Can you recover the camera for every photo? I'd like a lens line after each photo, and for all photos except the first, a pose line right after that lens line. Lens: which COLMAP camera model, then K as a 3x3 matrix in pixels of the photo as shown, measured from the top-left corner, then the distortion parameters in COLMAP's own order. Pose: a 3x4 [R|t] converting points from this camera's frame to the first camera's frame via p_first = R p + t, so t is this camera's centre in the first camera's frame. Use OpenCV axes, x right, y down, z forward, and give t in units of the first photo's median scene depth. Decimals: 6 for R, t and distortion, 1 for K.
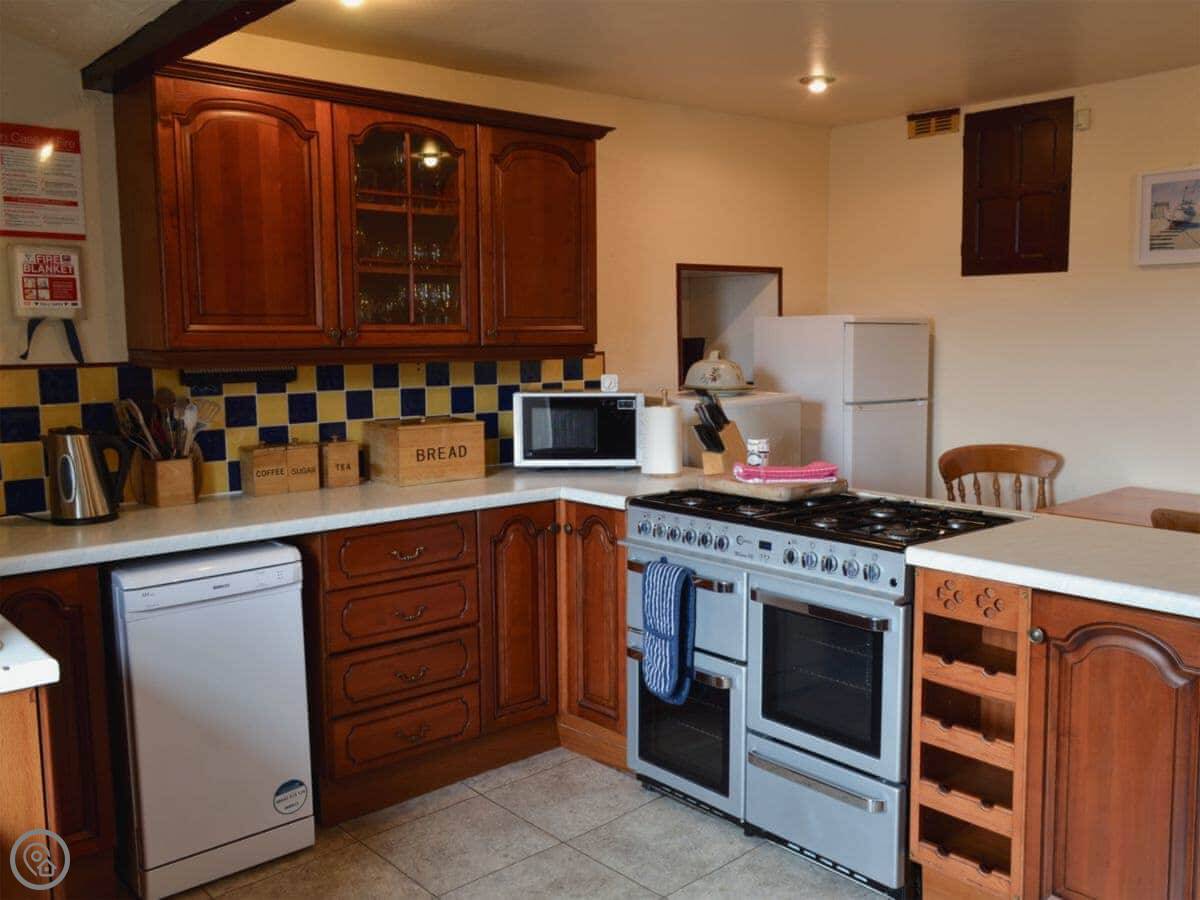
lens RADIAL K [[1117.4, 0, 600.0], [0, 1117.4, 450.0], [0, 0, 1]] dist [0.007084, -0.005290]
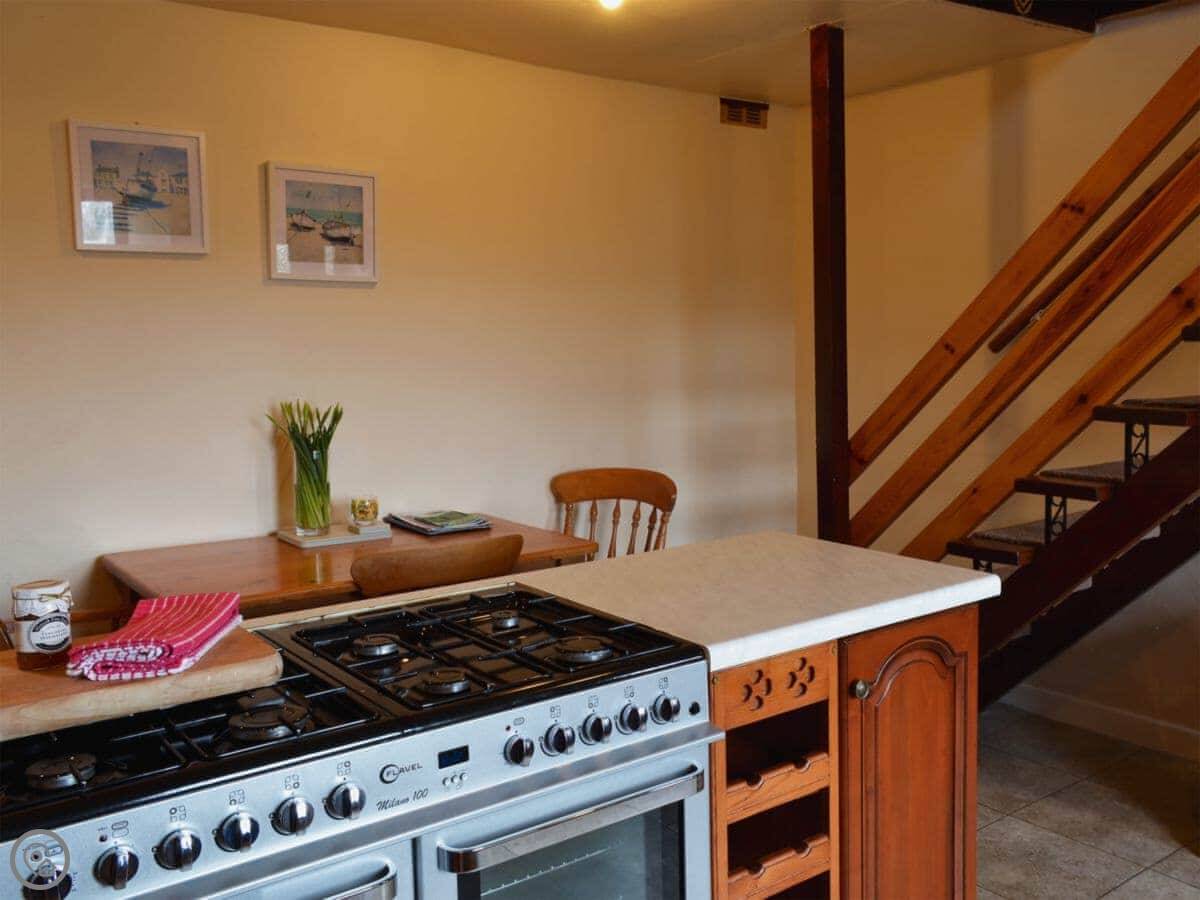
lens RADIAL K [[1117.4, 0, 600.0], [0, 1117.4, 450.0], [0, 0, 1]] dist [0.007084, -0.005290]
pose [[0.037449, -0.107528, 0.993497, -0.344367], [0.122848, 0.987148, 0.102210, -0.097337], [-0.991719, 0.118221, 0.050177, 0.902961]]
